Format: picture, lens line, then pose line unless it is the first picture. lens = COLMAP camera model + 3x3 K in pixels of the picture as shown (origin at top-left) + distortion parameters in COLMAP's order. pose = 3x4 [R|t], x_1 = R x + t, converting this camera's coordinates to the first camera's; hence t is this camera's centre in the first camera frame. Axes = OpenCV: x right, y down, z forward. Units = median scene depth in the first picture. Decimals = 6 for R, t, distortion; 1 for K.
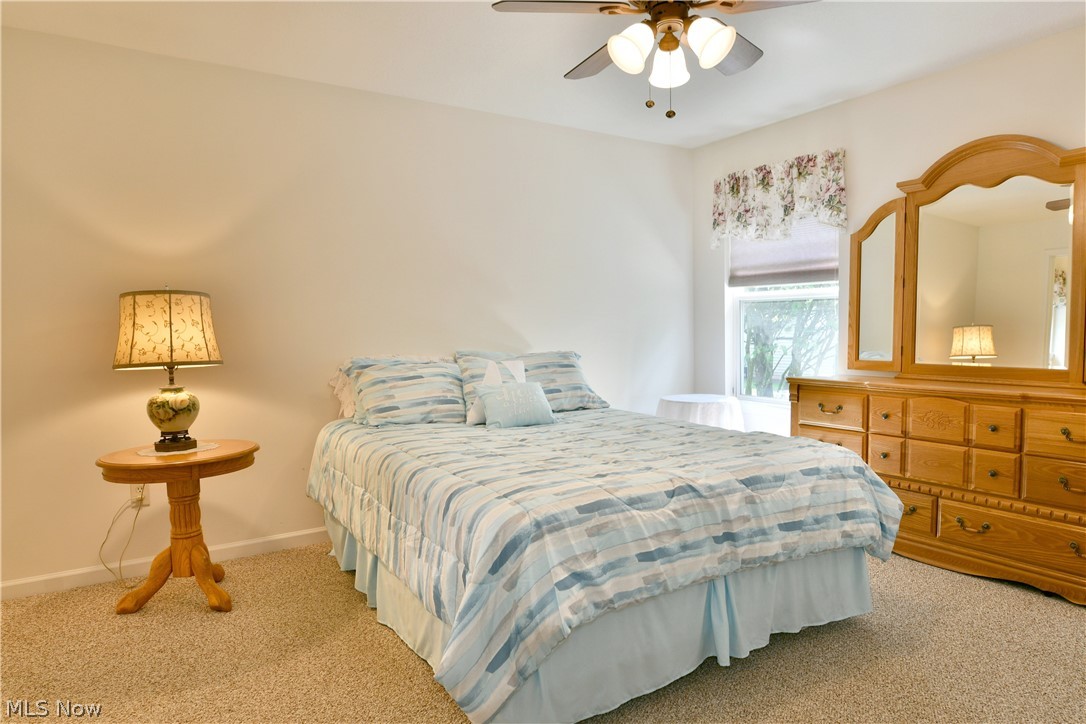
lens RADIAL K [[658.4, 0, 539.4], [0, 658.4, 360.7], [0, 0, 1]] dist [-0.016969, -0.001419]
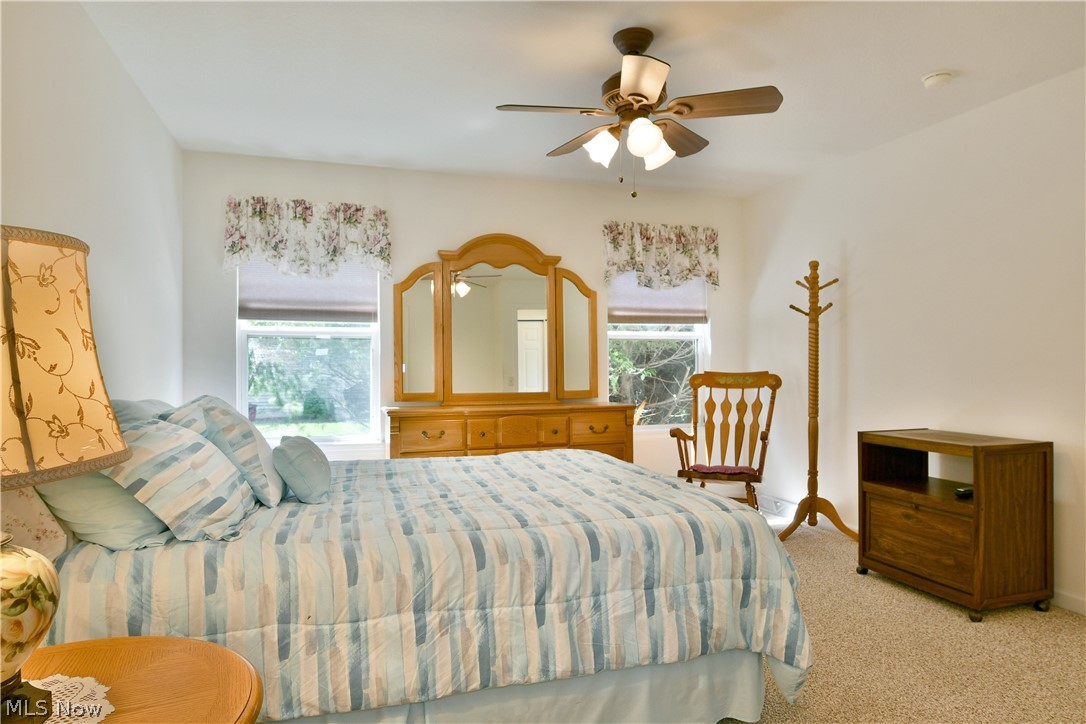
lens RADIAL K [[661.9, 0, 523.2], [0, 661.9, 364.6], [0, 0, 1]] dist [-0.015965, -0.000486]
pose [[0.249571, 0.006452, 0.968335, -0.883275], [0.046759, 0.998731, -0.018706, -0.028839], [-0.967227, 0.049947, 0.248953, 0.743922]]
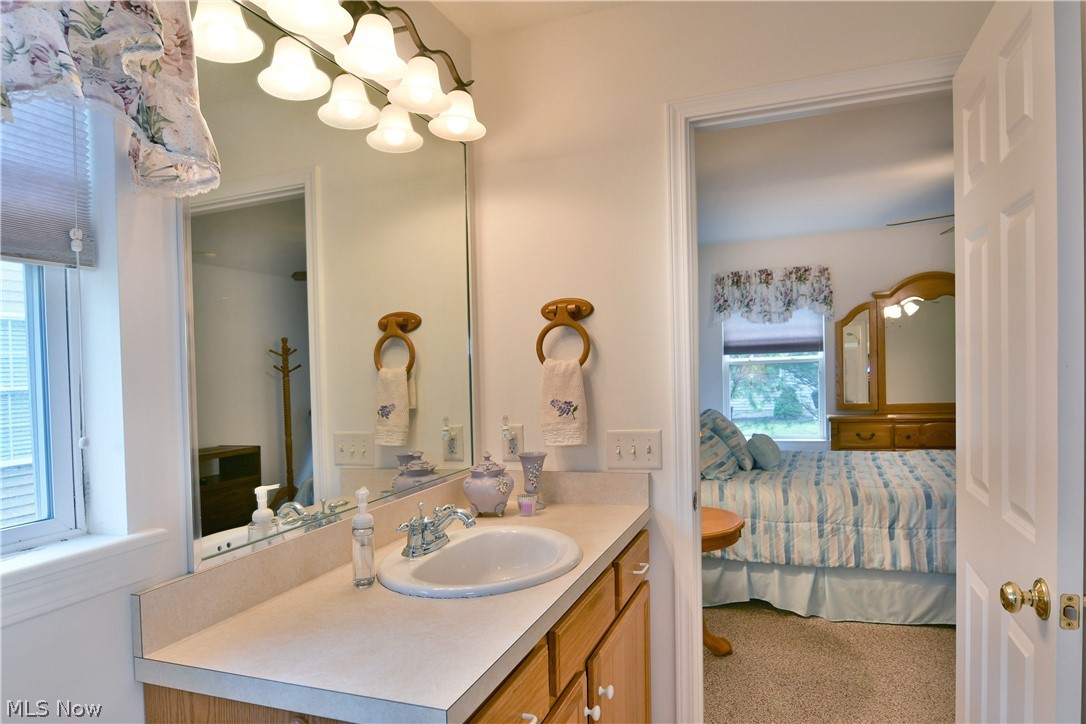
lens RADIAL K [[641.8, 0, 543.6], [0, 641.8, 423.8], [0, 0, 1]] dist [-0.018437, -0.000565]
pose [[0.794913, -0.069508, 0.602729, -1.463733], [0.061198, 0.997535, 0.034326, -0.073922], [-0.603629, 0.009600, 0.797207, 0.335208]]
